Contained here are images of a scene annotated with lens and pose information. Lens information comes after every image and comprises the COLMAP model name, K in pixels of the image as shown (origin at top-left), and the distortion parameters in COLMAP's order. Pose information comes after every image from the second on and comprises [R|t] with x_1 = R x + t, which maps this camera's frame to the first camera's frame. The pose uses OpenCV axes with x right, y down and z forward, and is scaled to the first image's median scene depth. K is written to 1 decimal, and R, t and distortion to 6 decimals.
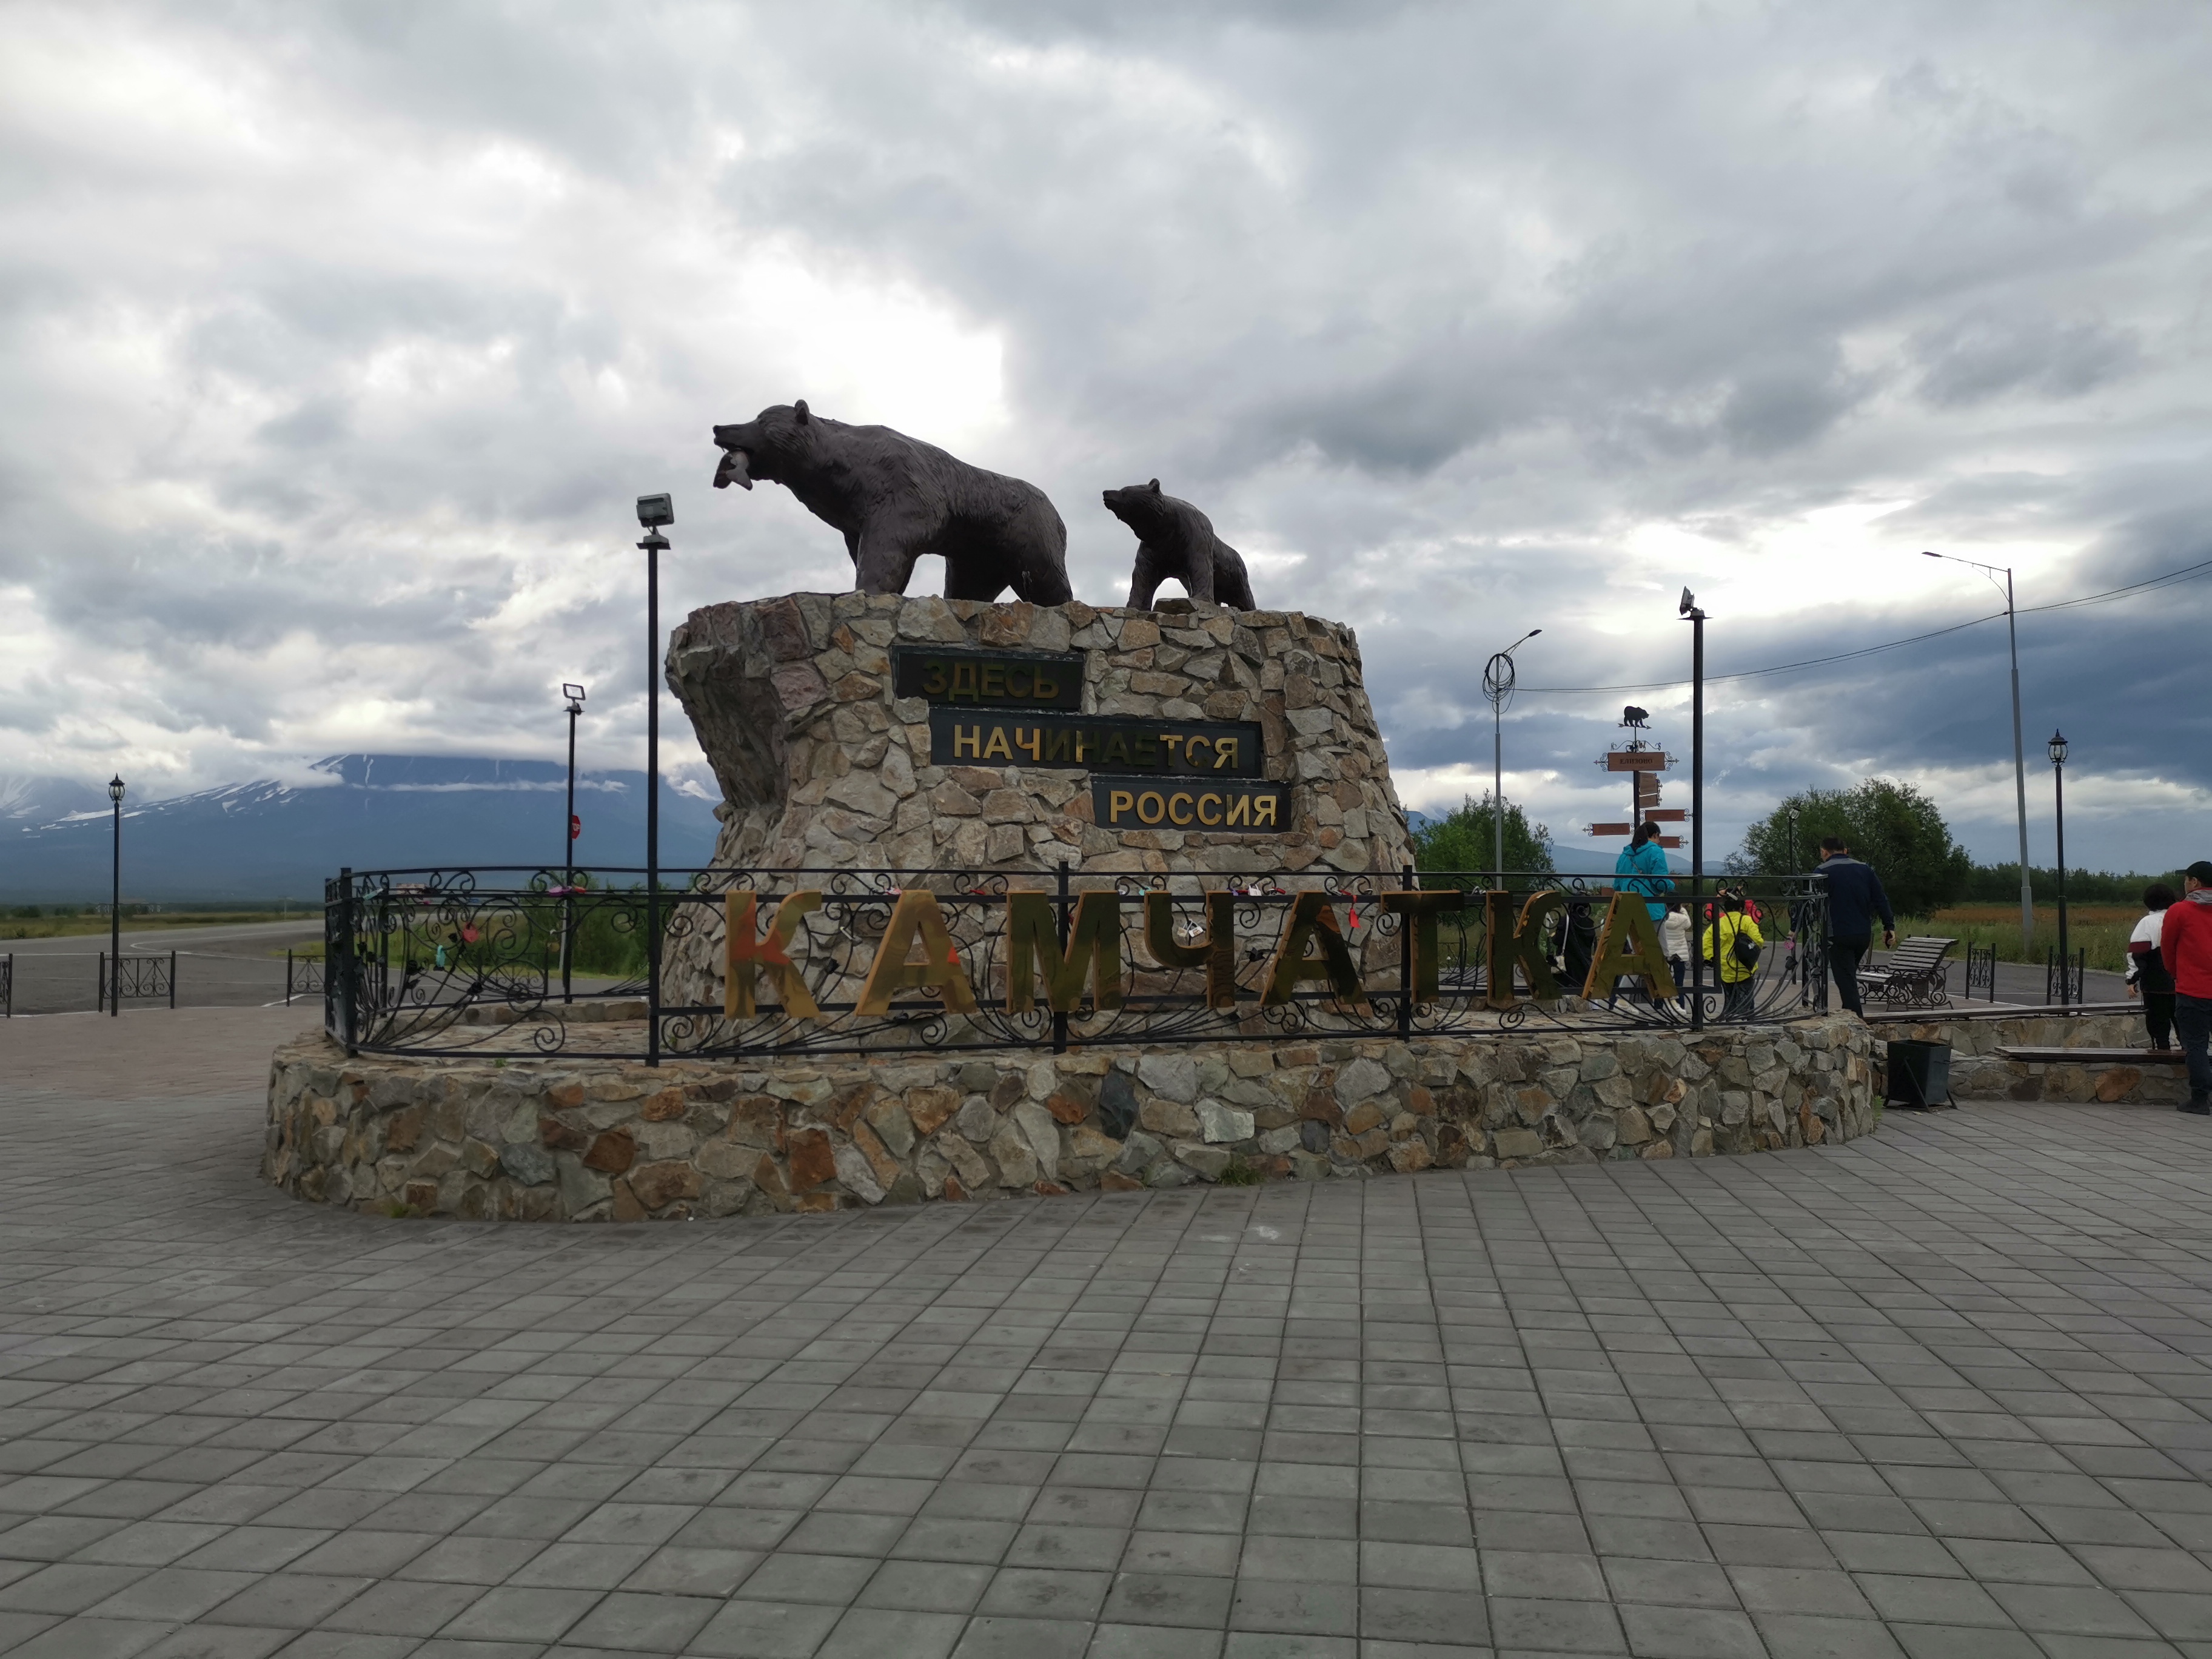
lens RADIAL K [[1736.1, 0, 1106.0], [0, 1736.1, 829.5], [0, 0, 1]] dist [0.075997, -0.183129]
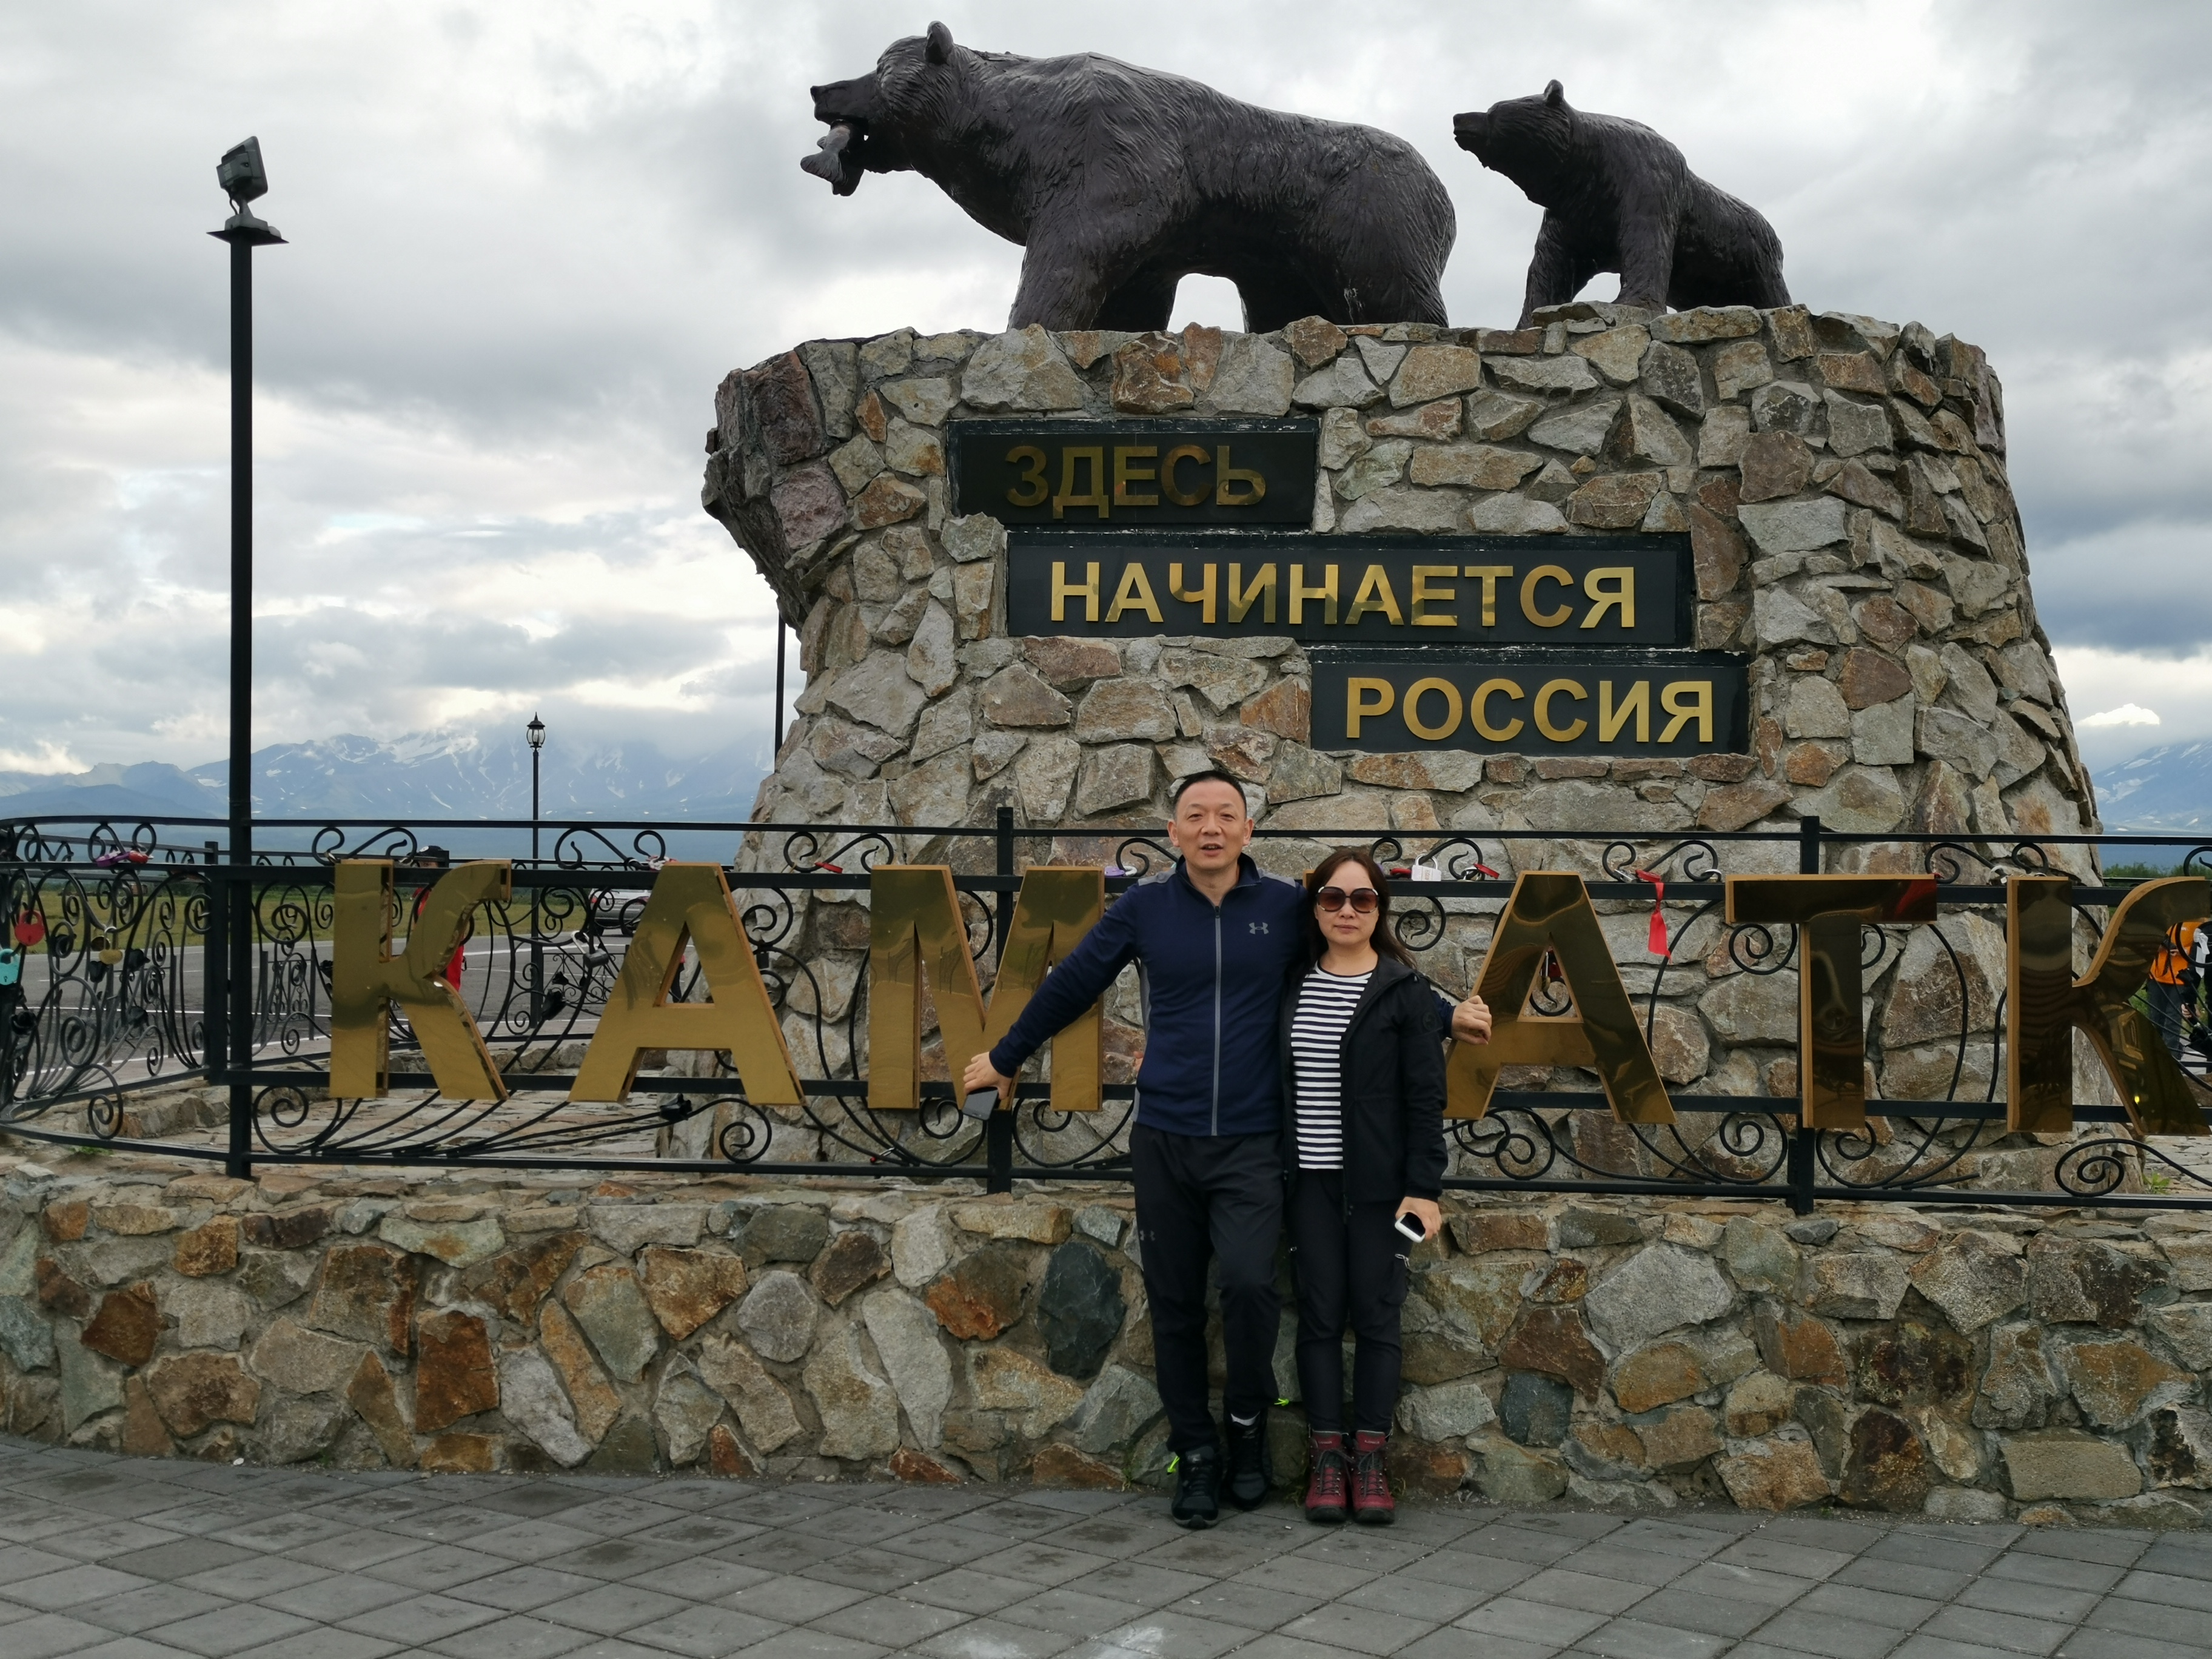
lens RADIAL K [[2406.8, 0, 1106.0], [0, 2406.8, 829.5], [0, 0, 1]] dist [0.064216, -0.067690]
pose [[0.903220, 0.000924, -0.429177, 0.263696], [0.005717, 0.999883, 0.014183, 0.013301], [0.429140, -0.015264, 0.903109, 0.345753]]
